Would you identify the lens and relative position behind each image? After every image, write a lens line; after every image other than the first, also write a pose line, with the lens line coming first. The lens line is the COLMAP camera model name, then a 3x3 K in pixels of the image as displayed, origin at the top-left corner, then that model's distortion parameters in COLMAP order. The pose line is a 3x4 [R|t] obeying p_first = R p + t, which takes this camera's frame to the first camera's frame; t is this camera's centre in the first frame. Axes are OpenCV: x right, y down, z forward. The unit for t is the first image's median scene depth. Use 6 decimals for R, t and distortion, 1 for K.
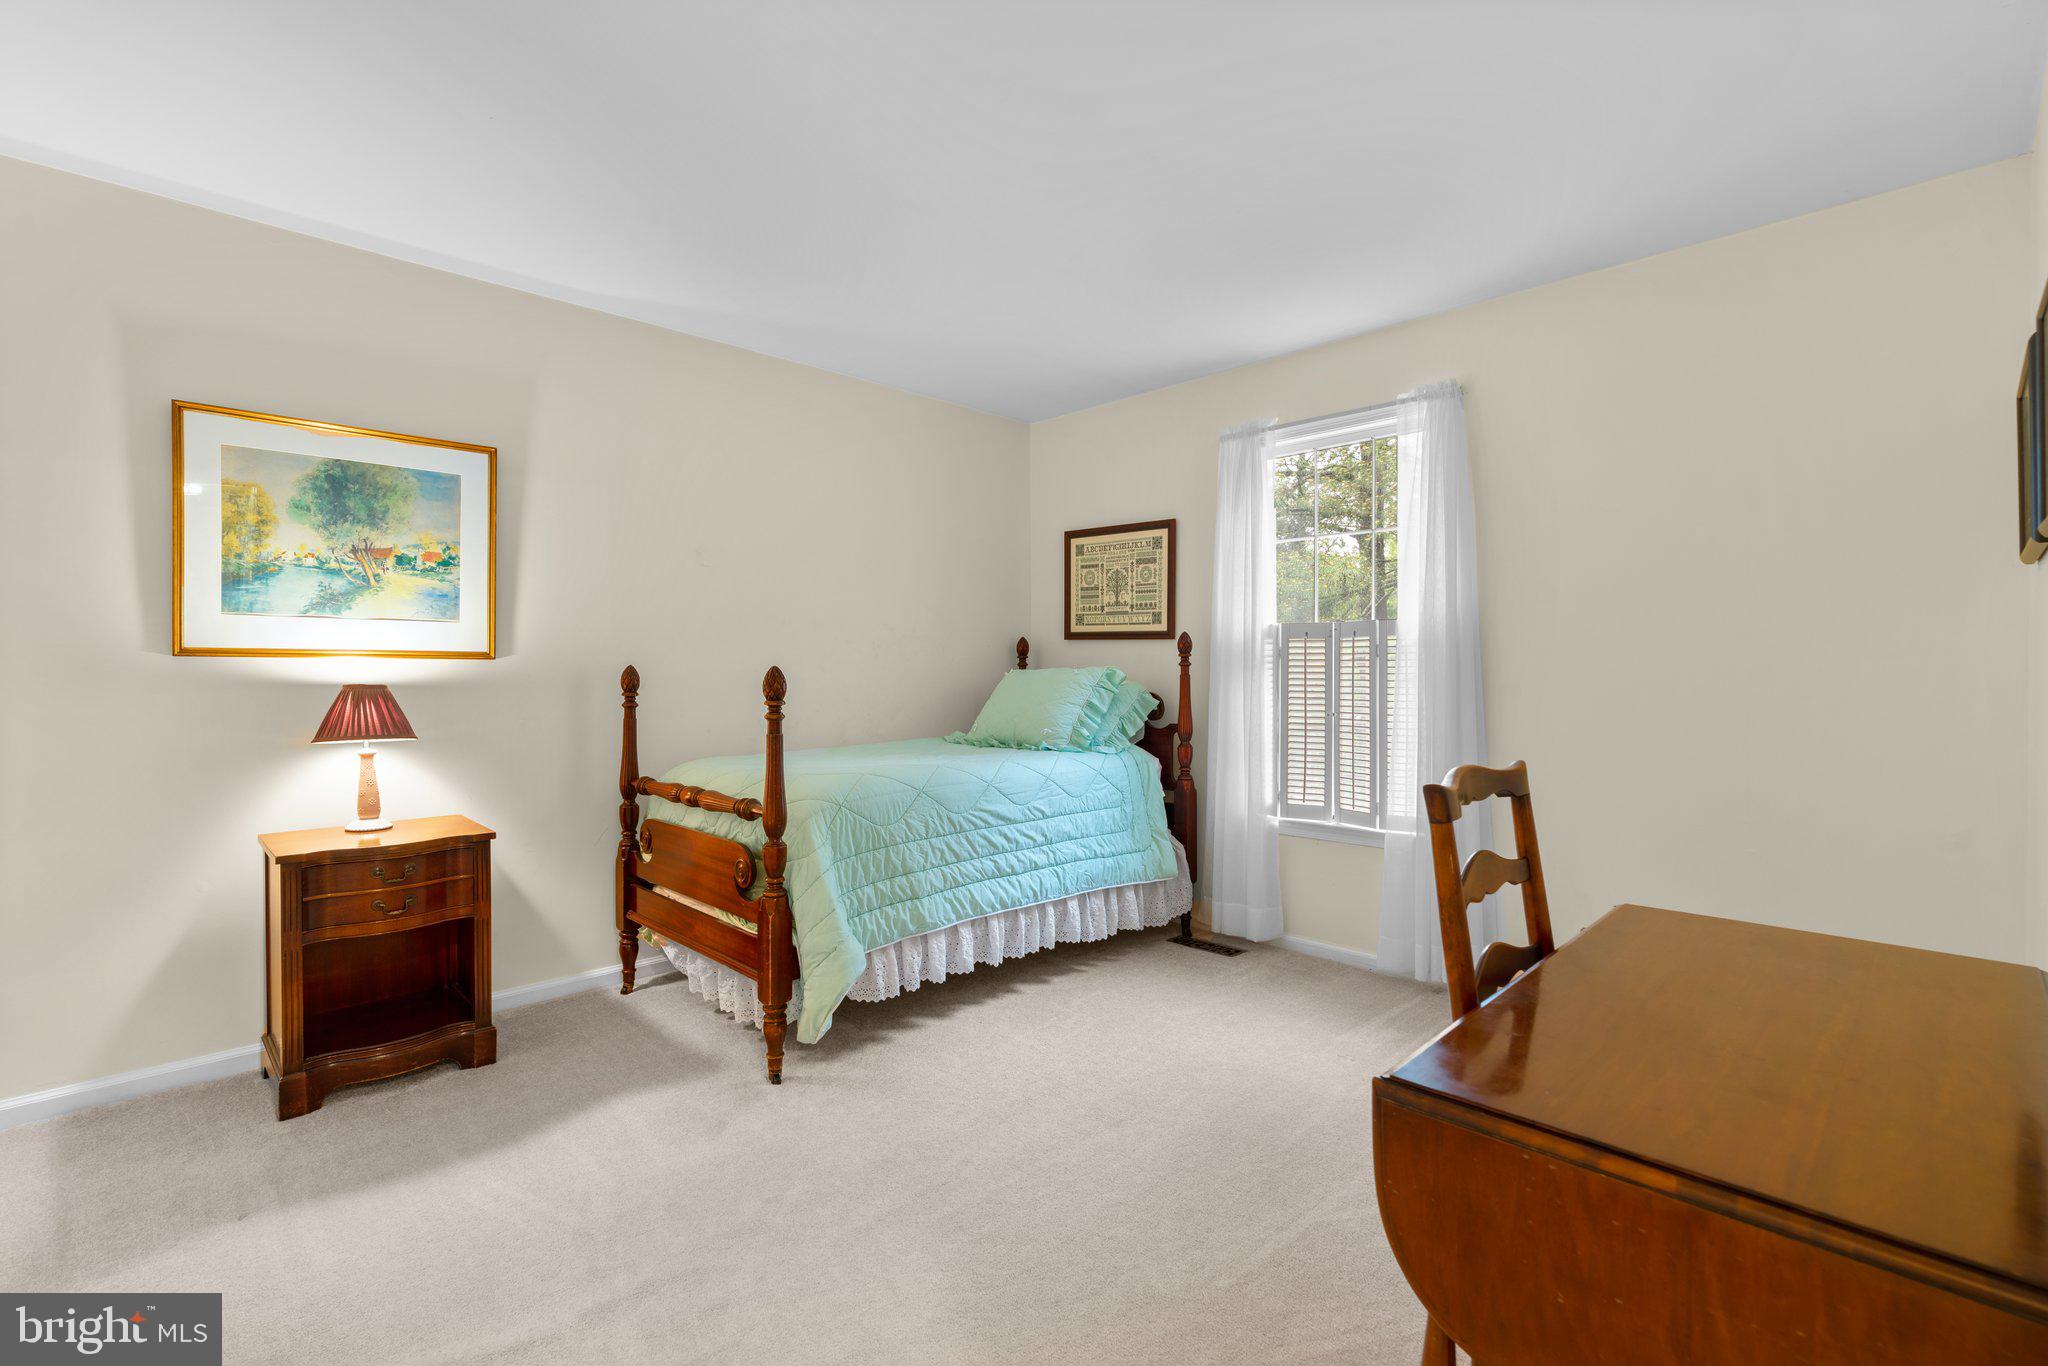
lens RADIAL K [[921.7, 0, 1021.3], [0, 921.7, 678.4], [0, 0, 1]] dist [-0.015534, 0.006296]
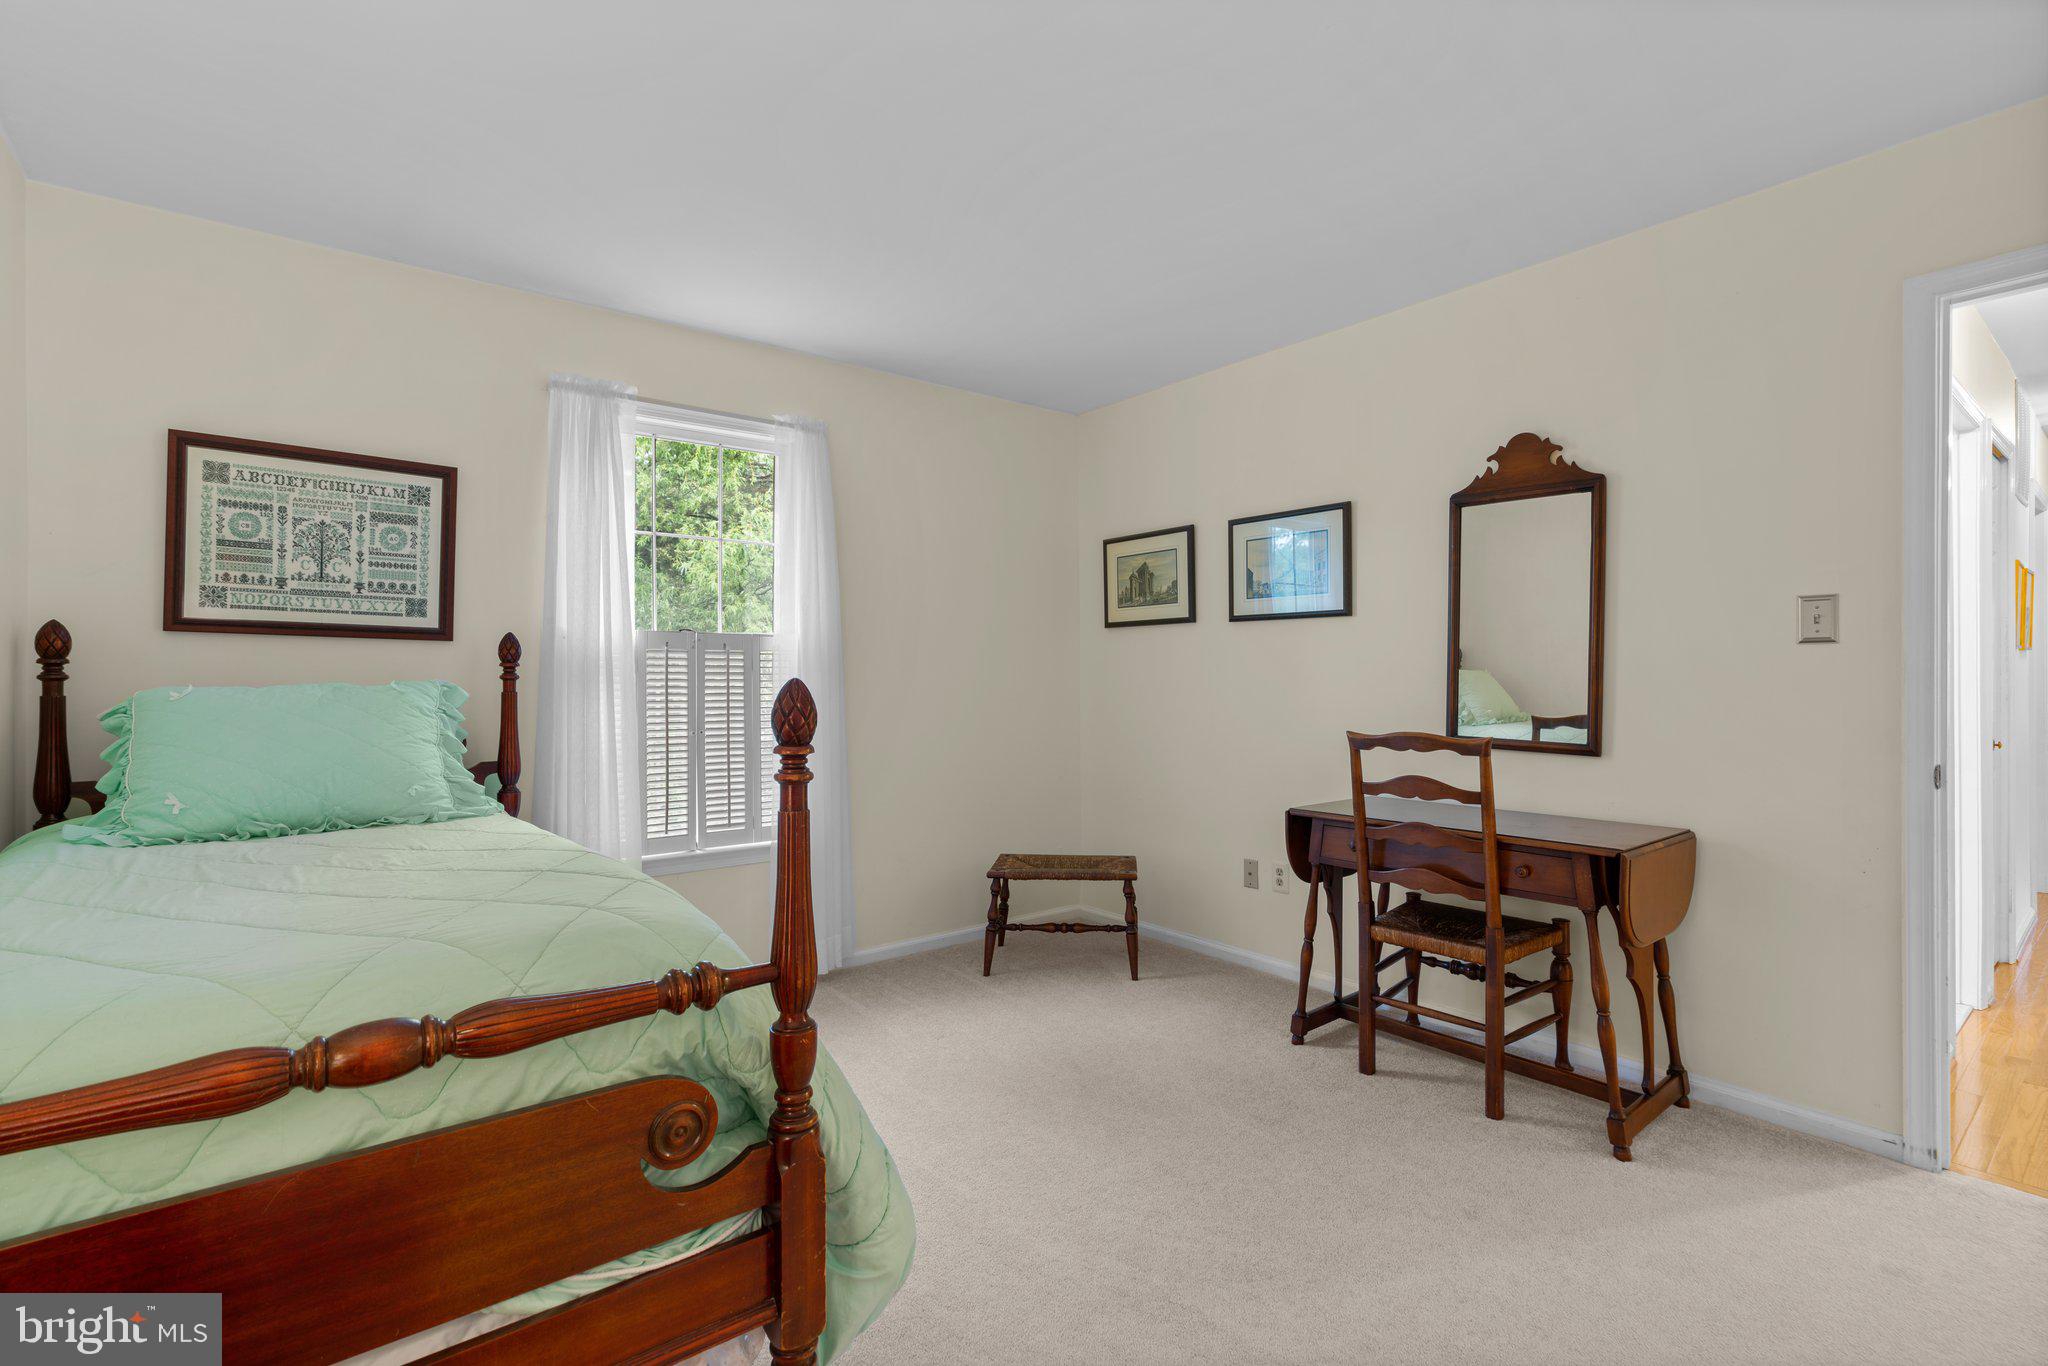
lens RADIAL K [[921.7, 0, 1020.5], [0, 921.7, 676.0], [0, 0, 1]] dist [-0.015534, 0.006296]
pose [[0.115060, 0.004125, 0.993350, -0.462937], [0.014847, 0.999873, -0.005872, -0.005779], [-0.993248, 0.015424, 0.114984, 0.491411]]
